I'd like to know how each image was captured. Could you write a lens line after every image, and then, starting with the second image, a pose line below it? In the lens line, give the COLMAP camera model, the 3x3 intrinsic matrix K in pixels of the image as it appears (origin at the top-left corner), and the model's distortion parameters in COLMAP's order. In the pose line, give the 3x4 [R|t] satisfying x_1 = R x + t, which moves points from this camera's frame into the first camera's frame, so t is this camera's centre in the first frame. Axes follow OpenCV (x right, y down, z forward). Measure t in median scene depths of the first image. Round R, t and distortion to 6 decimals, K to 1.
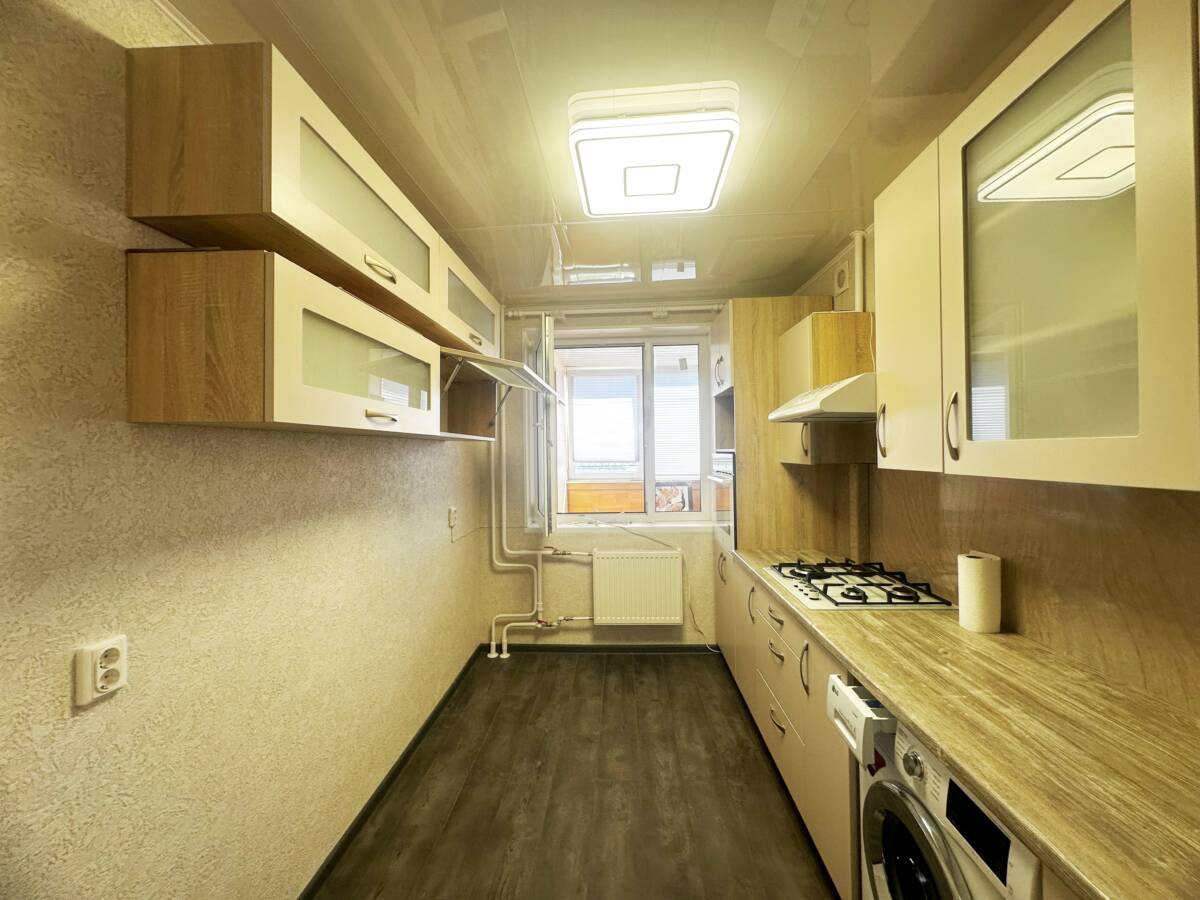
lens RADIAL K [[479.2, 0, 601.3], [0, 479.2, 447.7], [0, 0, 1]] dist [-0.002077, 0.000299]
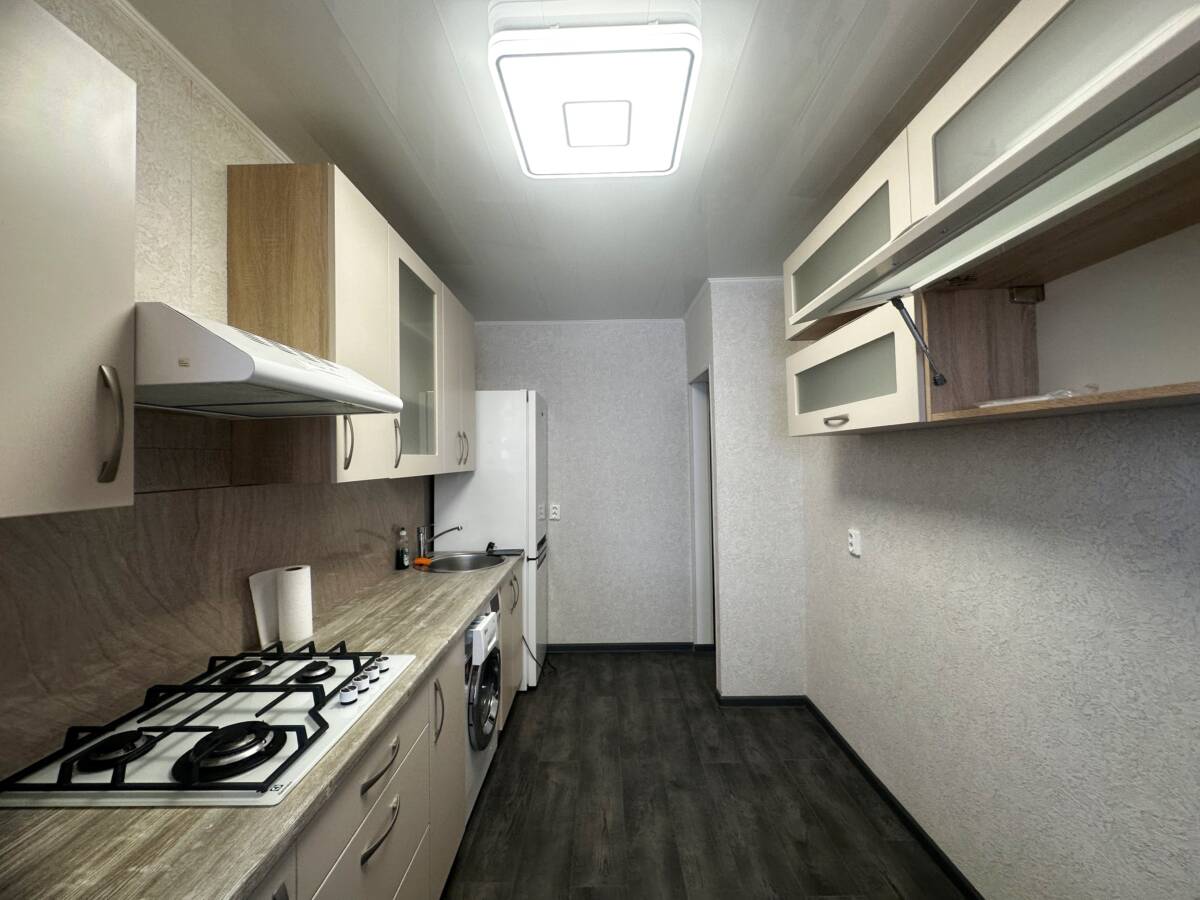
lens RADIAL K [[479.2, 0, 601.3], [0, 479.2, 447.7], [0, 0, 1]] dist [-0.002077, 0.000299]
pose [[-0.996188, 0.075522, -0.043647, 0.197306], [0.076766, 0.996668, -0.027564, 0.071790], [0.041420, -0.030810, -0.998667, 2.146250]]
